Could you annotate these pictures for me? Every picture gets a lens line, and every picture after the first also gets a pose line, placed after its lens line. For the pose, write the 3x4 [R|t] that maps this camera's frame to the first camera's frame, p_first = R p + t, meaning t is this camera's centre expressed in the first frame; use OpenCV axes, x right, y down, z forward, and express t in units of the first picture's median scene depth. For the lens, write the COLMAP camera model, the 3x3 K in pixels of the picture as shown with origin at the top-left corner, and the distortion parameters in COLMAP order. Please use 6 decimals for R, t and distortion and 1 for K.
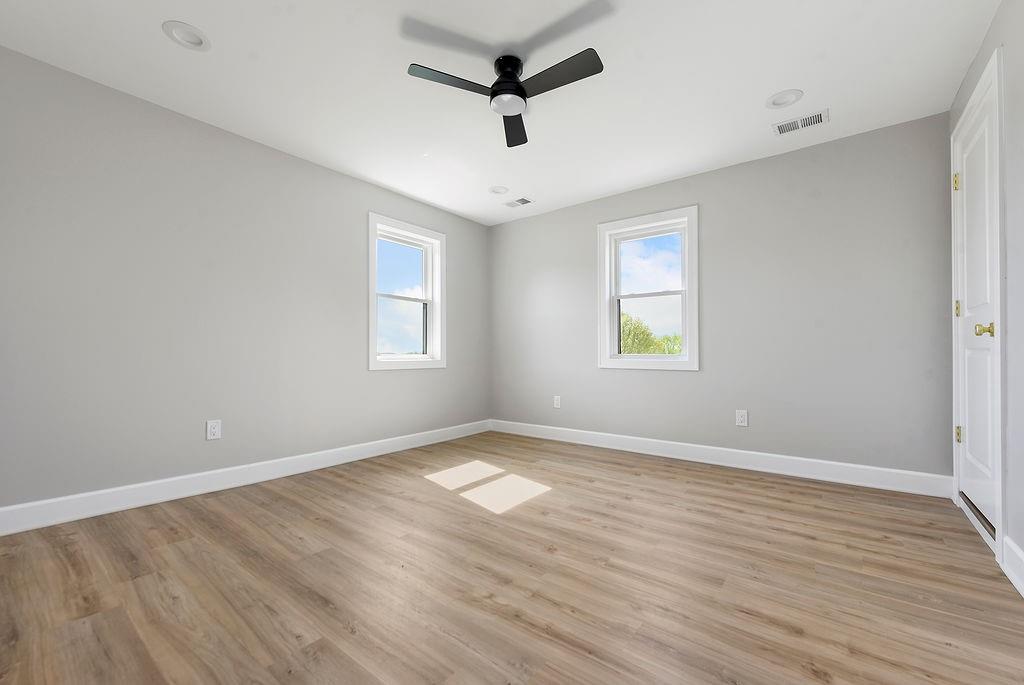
lens RADIAL K [[423.9, 0, 514.2], [0, 423.9, 351.3], [0, 0, 1]] dist [0.000415, -0.000104]
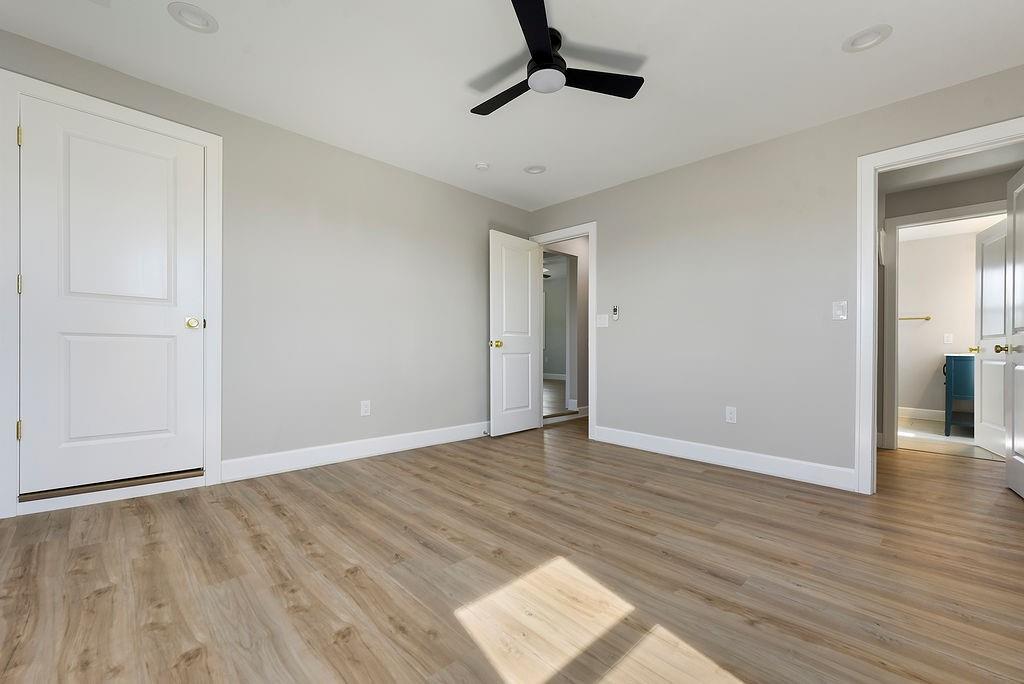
lens RADIAL K [[423.9, 0, 514.2], [0, 423.9, 350.8], [0, 0, 1]] dist [0.000415, -0.000104]
pose [[-0.990911, -0.017152, 0.133419, -0.056547], [-0.018162, 0.999815, -0.006351, 0.024698], [-0.133286, -0.008716, -0.991039, 1.913341]]
